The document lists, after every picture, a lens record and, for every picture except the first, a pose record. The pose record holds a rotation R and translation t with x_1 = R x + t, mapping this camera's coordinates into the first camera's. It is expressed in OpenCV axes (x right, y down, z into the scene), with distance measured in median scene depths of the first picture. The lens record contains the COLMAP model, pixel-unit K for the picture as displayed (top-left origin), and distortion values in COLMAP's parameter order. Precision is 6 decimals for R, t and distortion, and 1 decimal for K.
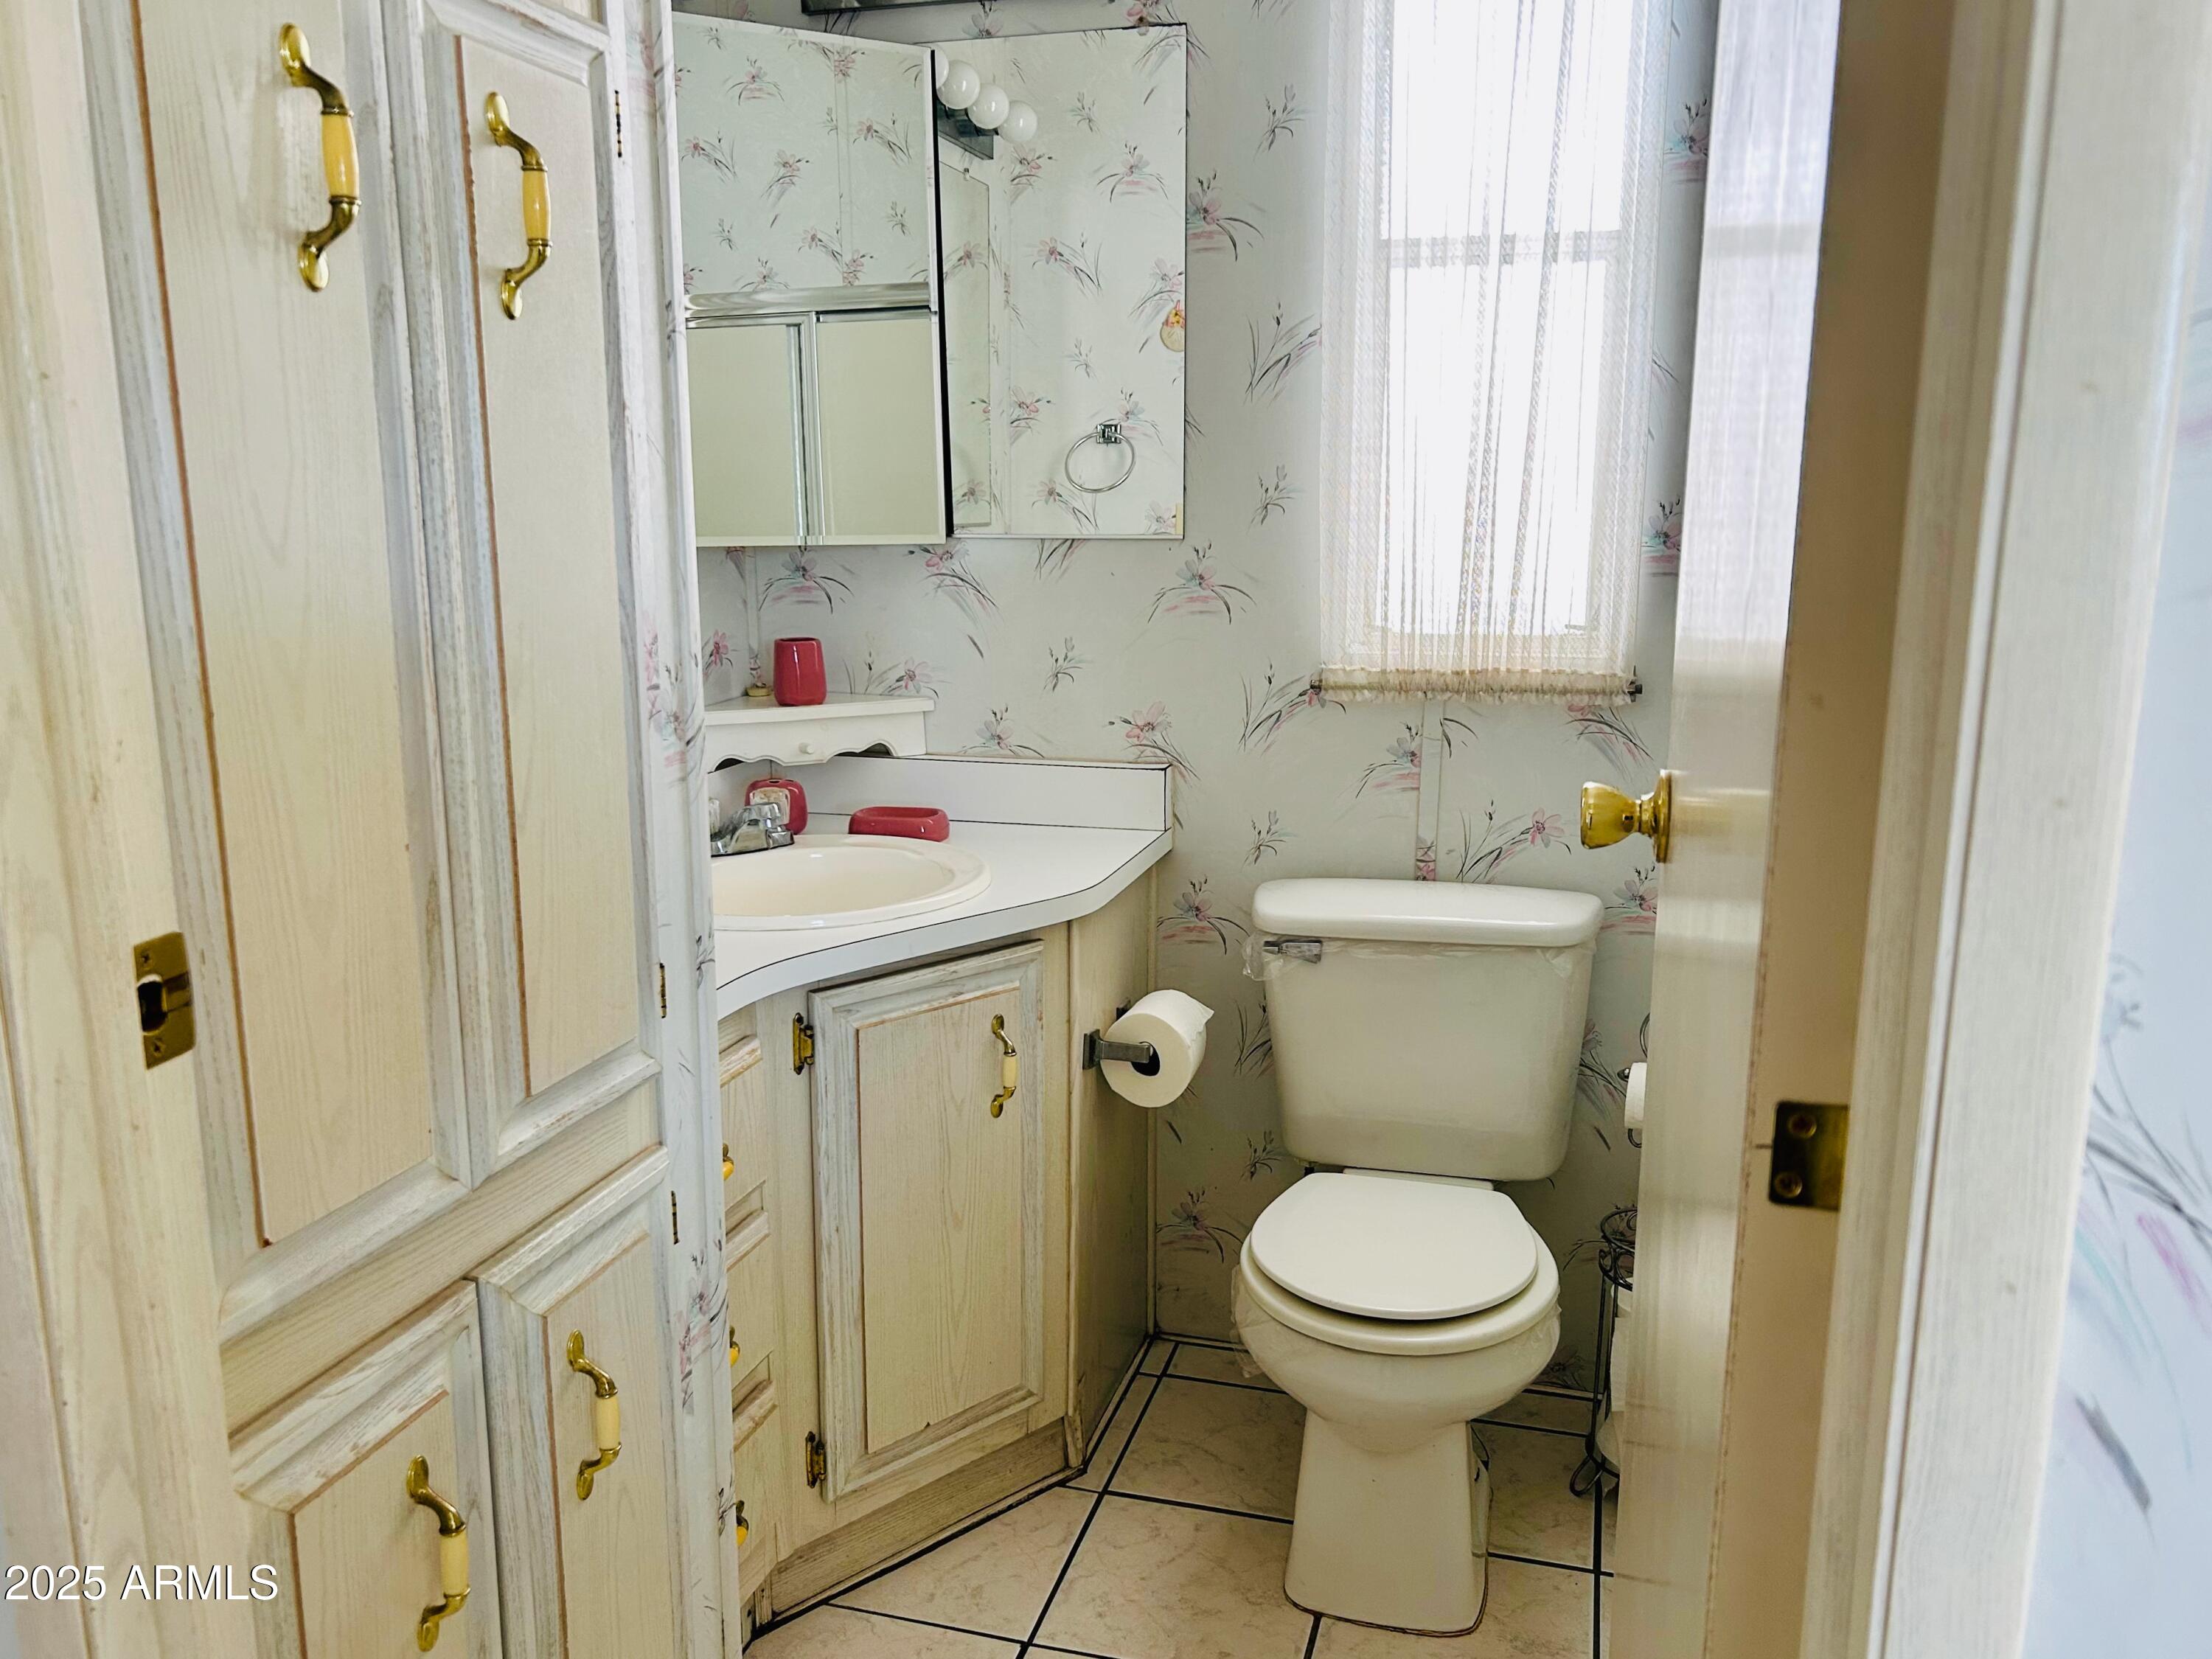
lens RADIAL K [[1721.7, 0, 1078.9], [0, 1721.7, 842.4], [0, 0, 1]] dist [0.134919, -0.197618]
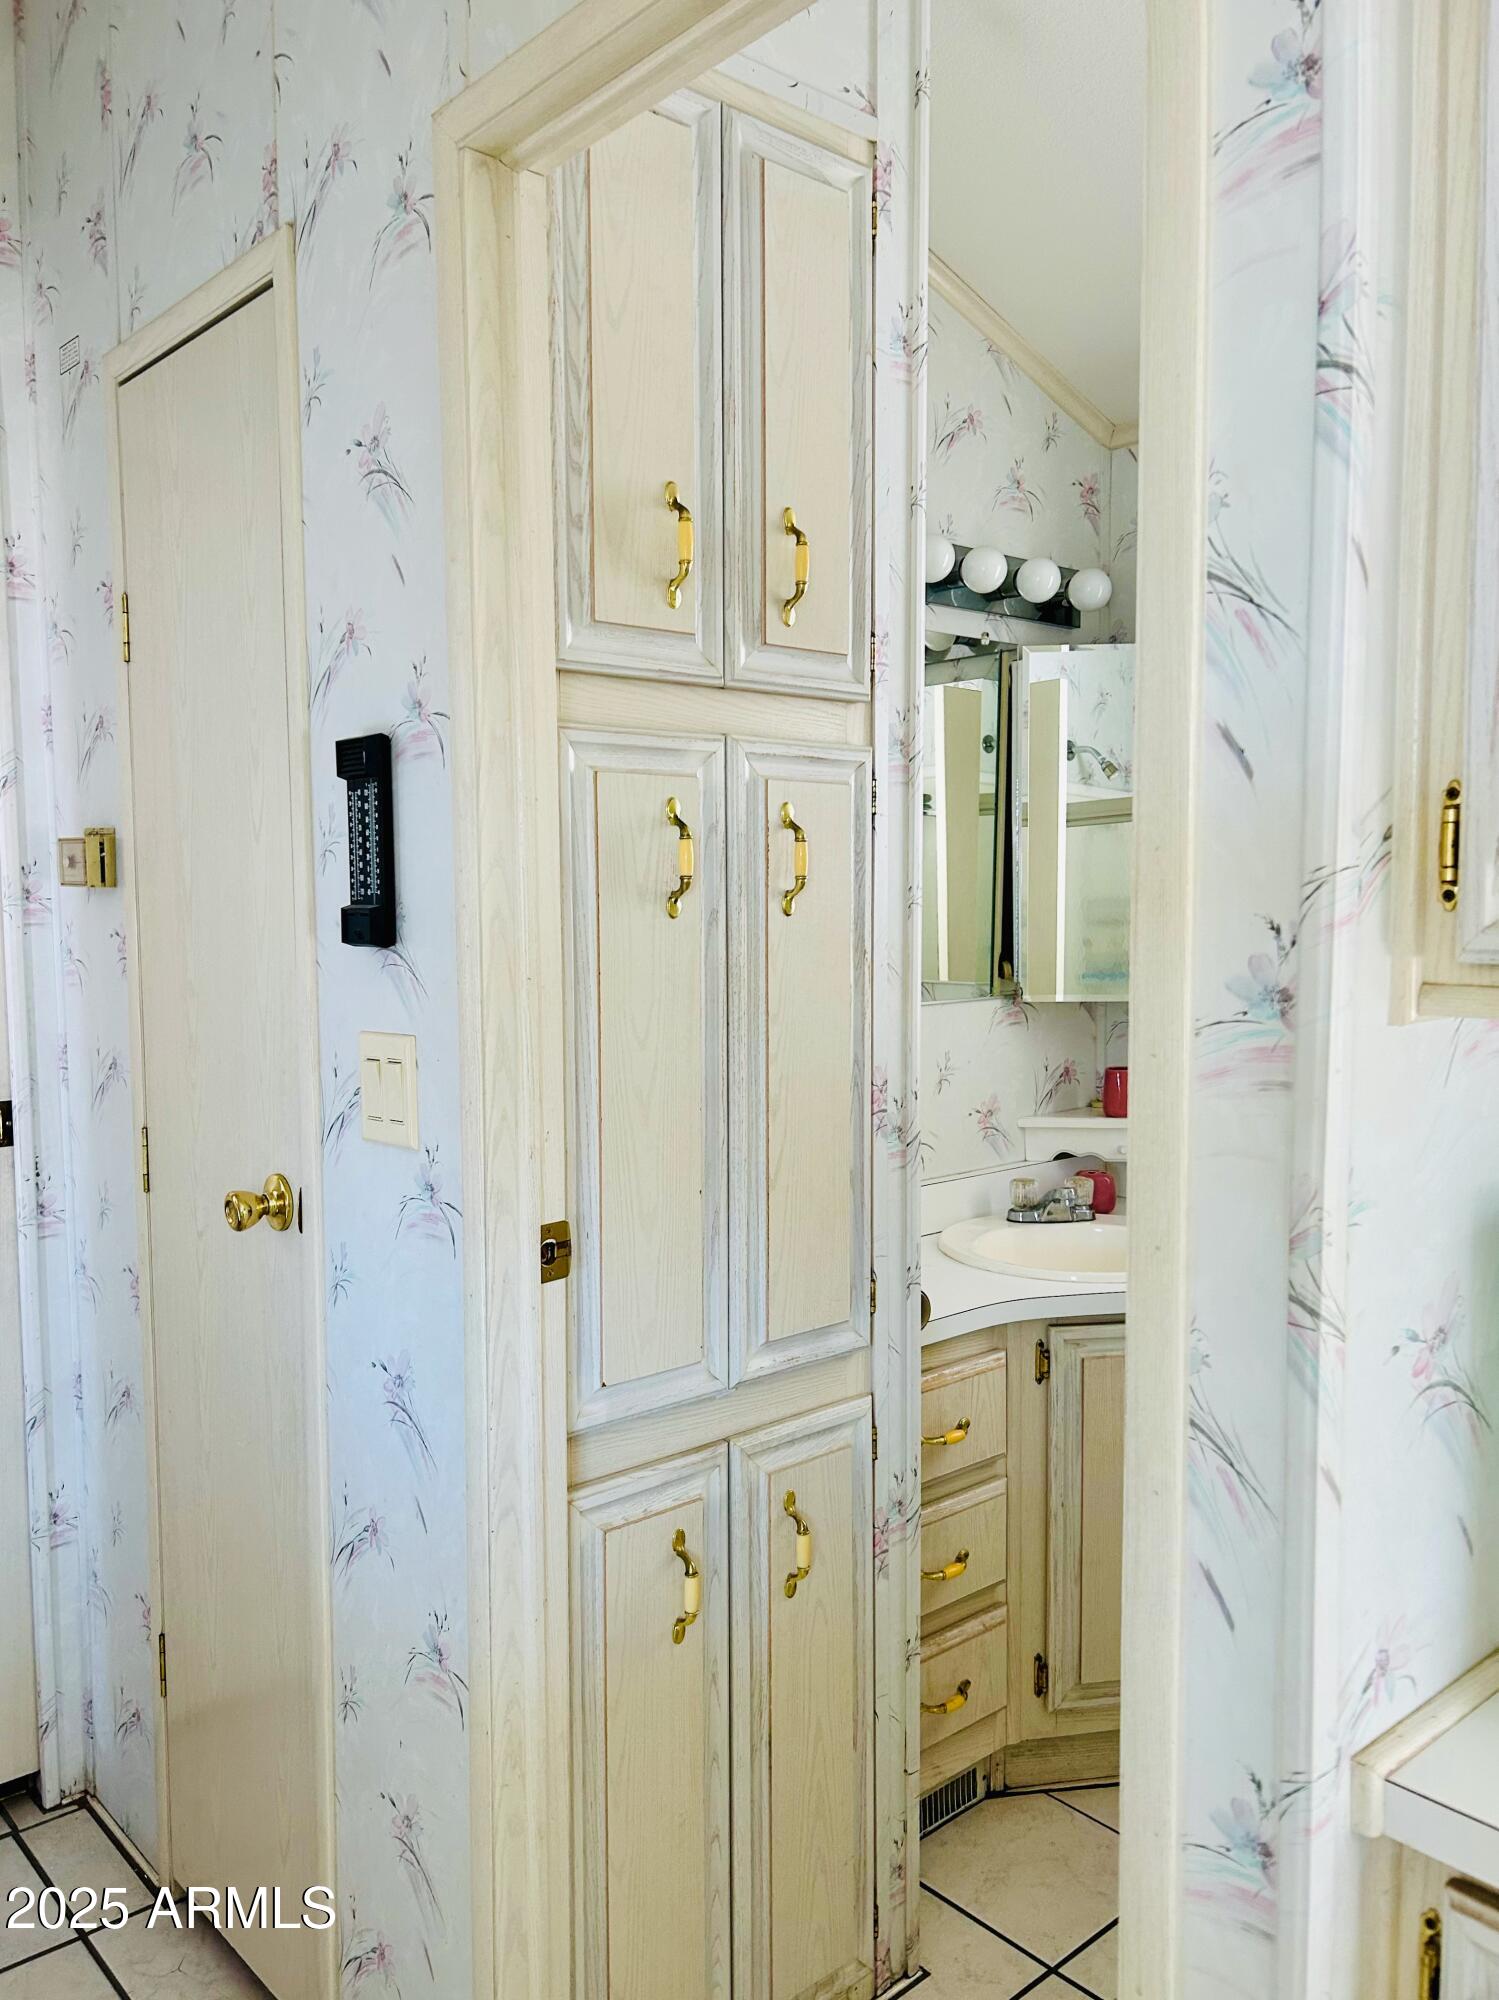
lens RADIAL K [[1528.2, 0, 749.5], [0, 1528.2, 1000.0], [0, 0, 1]] dist [0.048545, -0.062994]
pose [[0.853314, 0.034000, -0.520288, 0.250814], [-0.103946, 0.988934, -0.105854, -0.016292], [0.510931, 0.144408, 0.847405, -0.199259]]
